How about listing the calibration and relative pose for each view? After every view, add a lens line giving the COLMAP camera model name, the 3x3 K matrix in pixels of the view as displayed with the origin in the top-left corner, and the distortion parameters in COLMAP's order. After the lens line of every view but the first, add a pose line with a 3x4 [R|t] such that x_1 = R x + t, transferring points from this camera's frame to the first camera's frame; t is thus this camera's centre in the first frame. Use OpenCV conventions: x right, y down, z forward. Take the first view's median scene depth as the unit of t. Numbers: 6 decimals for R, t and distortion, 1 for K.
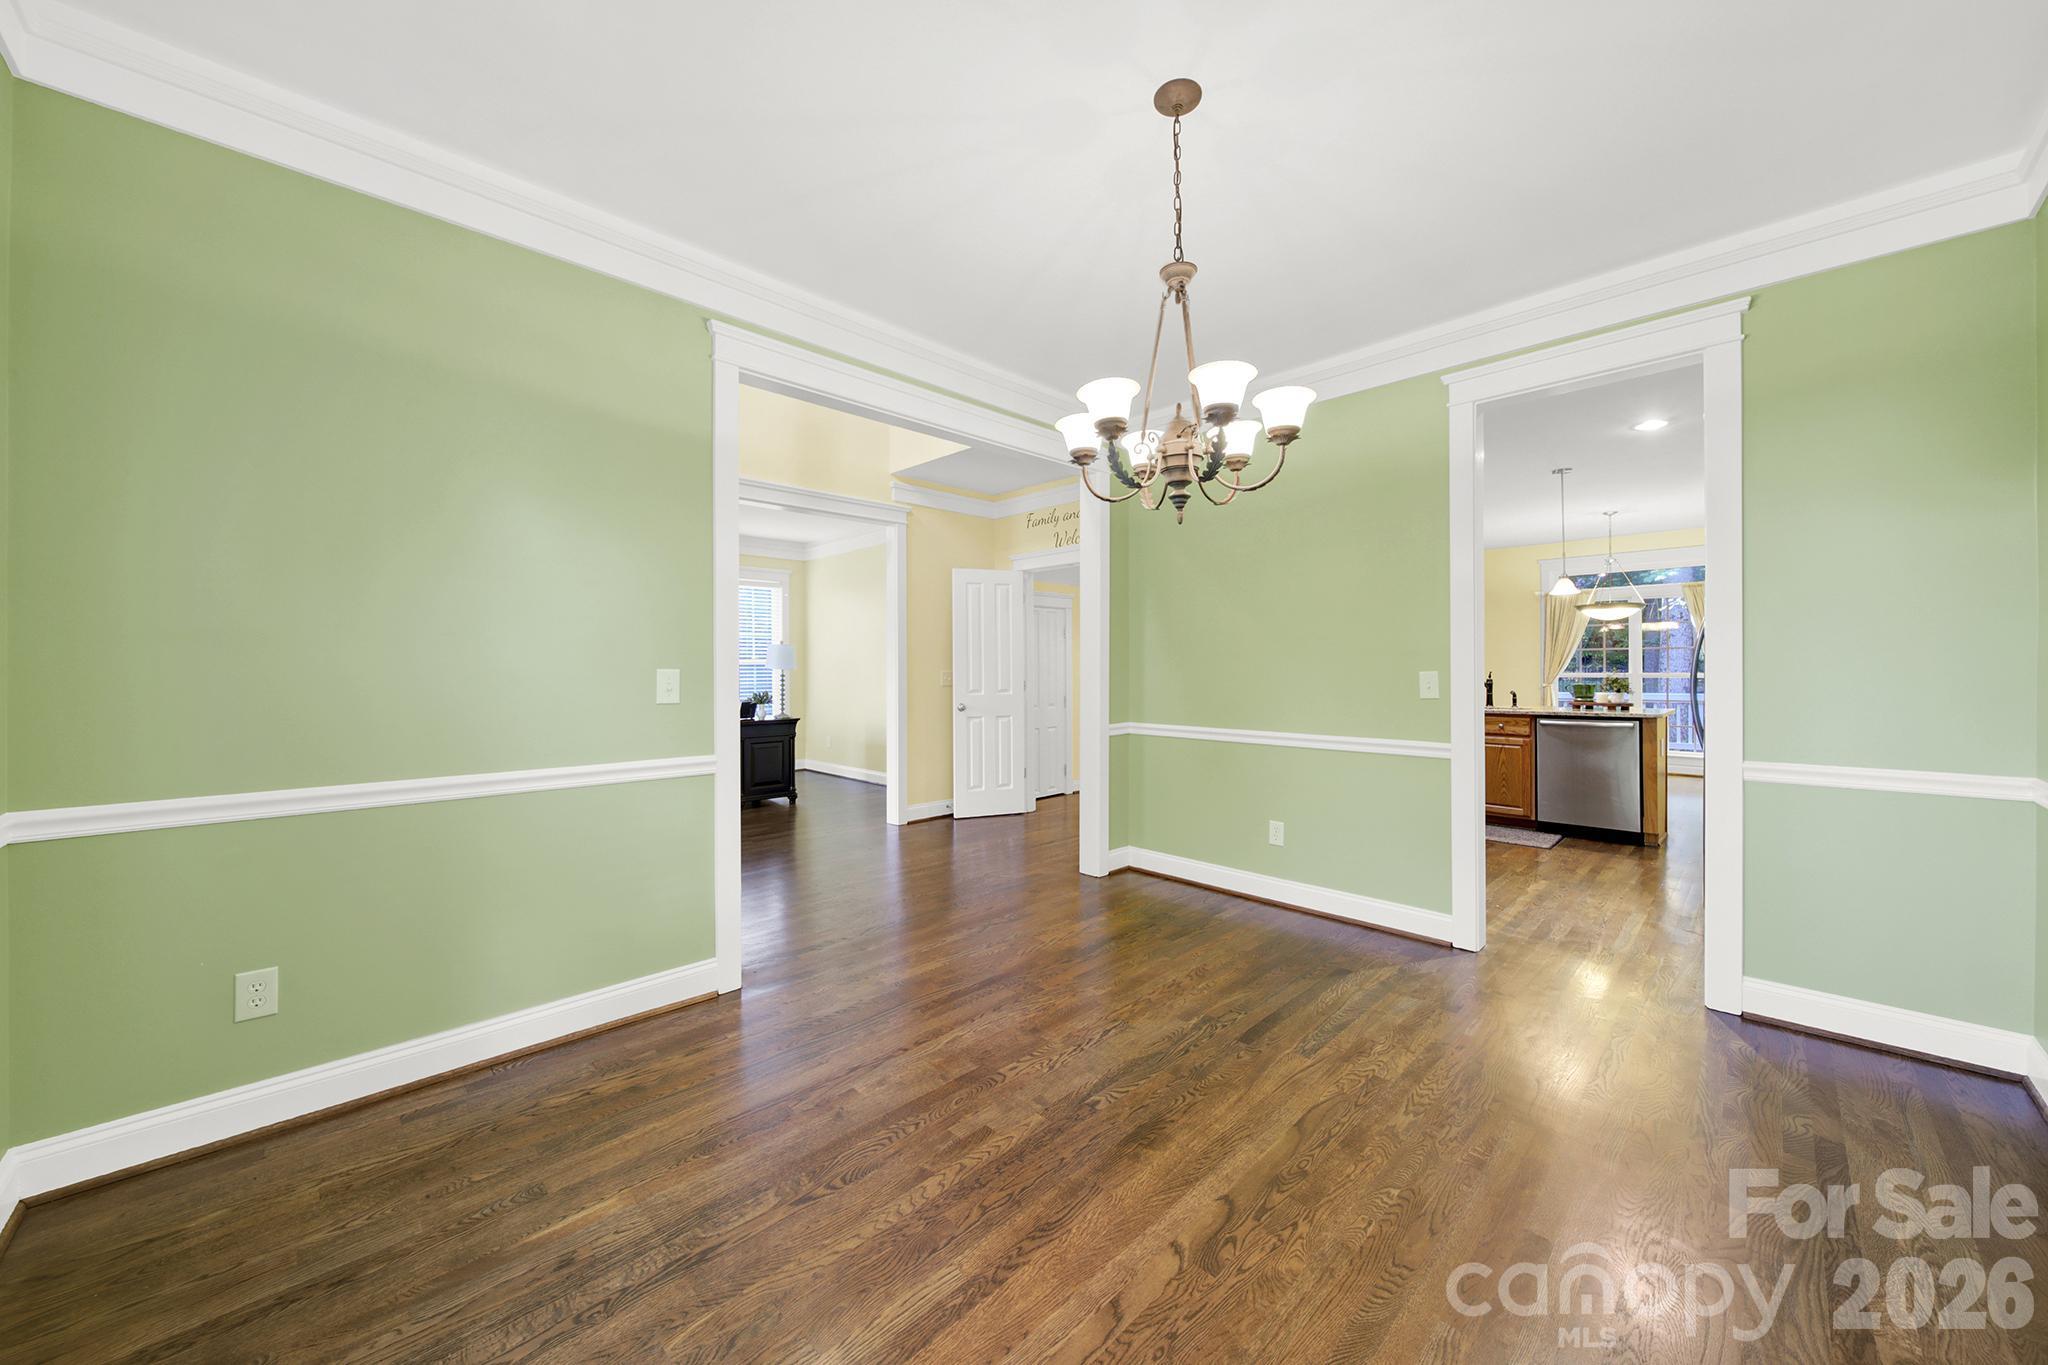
lens RADIAL K [[739.0, 0, 1020.2], [0, 739.0, 678.3], [0, 0, 1]] dist [0.004877, -0.003014]
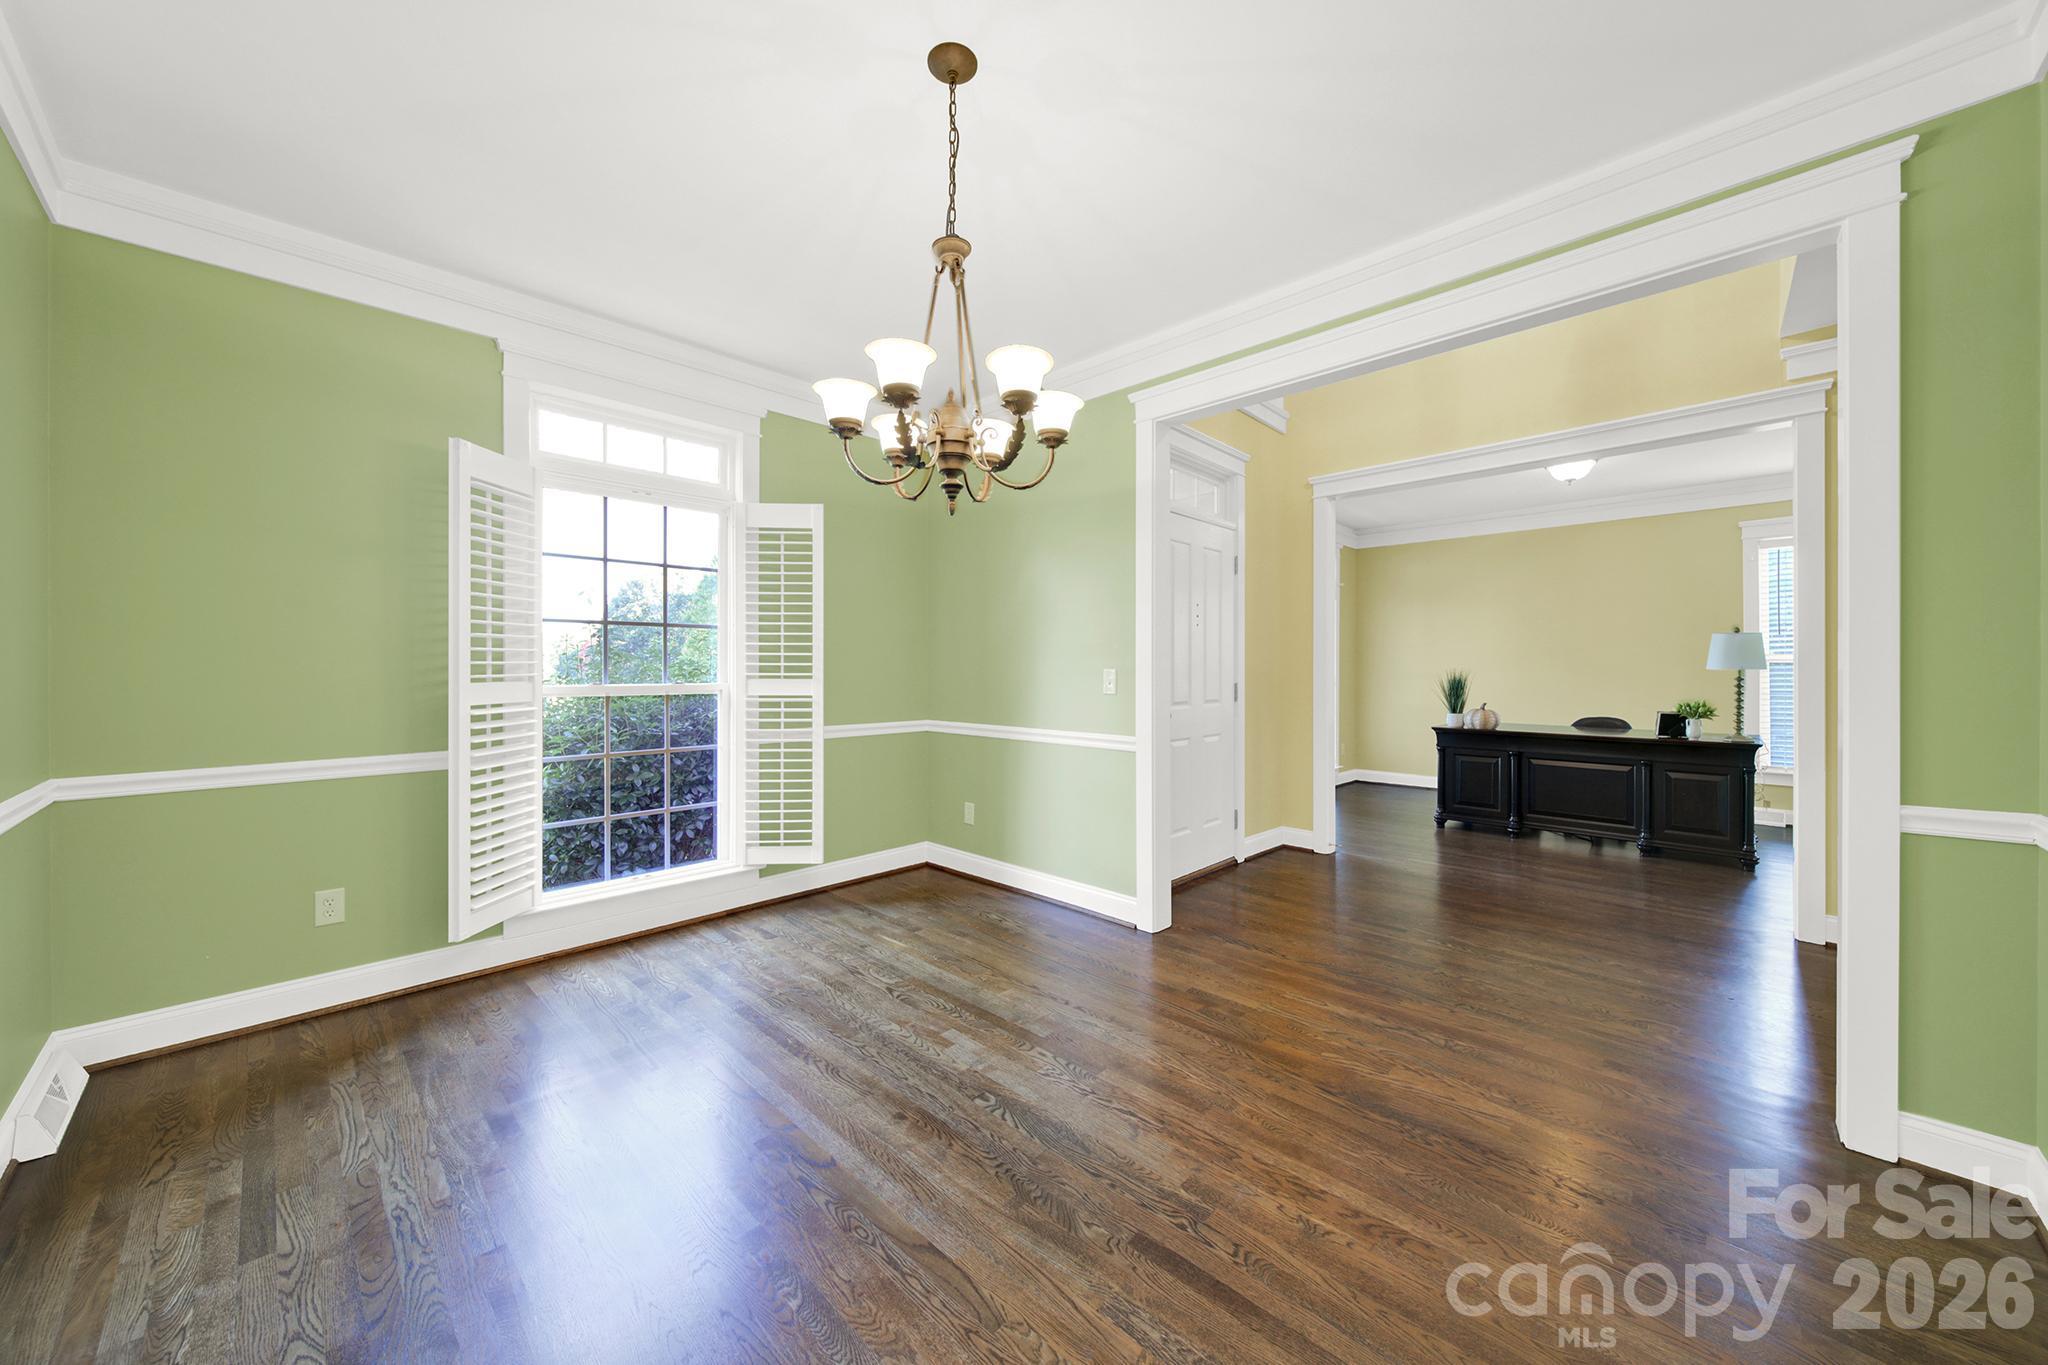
lens RADIAL K [[739.0, 0, 1020.2], [0, 739.0, 678.3], [0, 0, 1]] dist [0.004877, -0.003014]
pose [[0.013590, 0.014650, -0.999800, 1.165370], [-0.013954, 0.999798, 0.014460, -0.016414], [0.999810, 0.013755, 0.013791, 1.084088]]
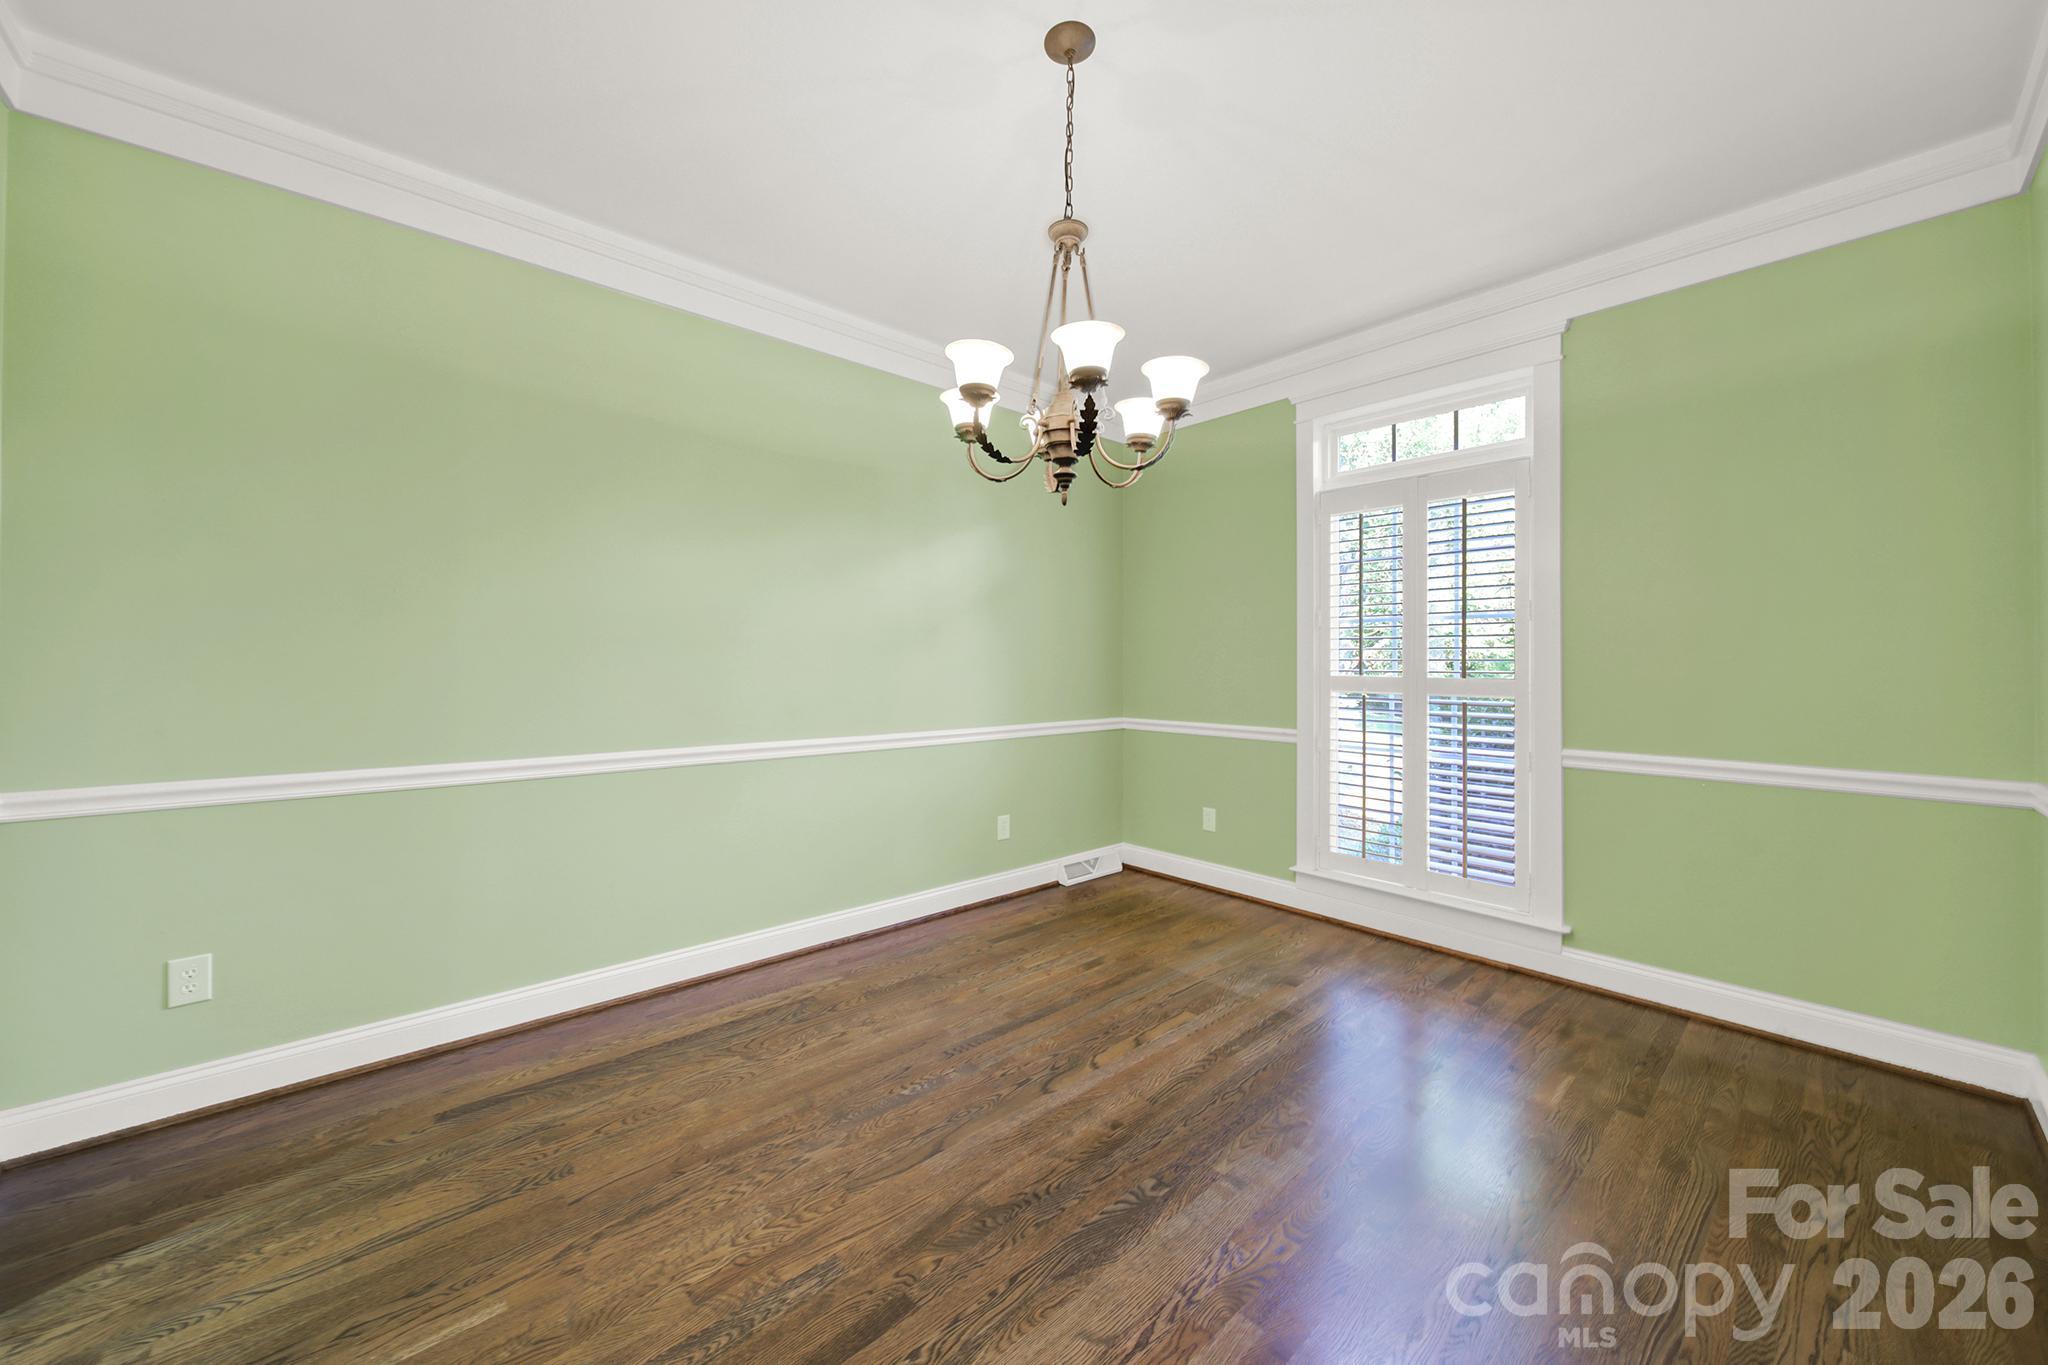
lens RADIAL K [[735.0, 0, 1016.2], [0, 735.0, 683.3], [0, 0, 1]] dist [-0.000886, -0.003123]
pose [[-0.998252, -0.007031, 0.058680, 0.226306], [-0.004646, 0.999161, 0.040691, -0.025864], [-0.058917, 0.040347, -0.997447, 1.910627]]
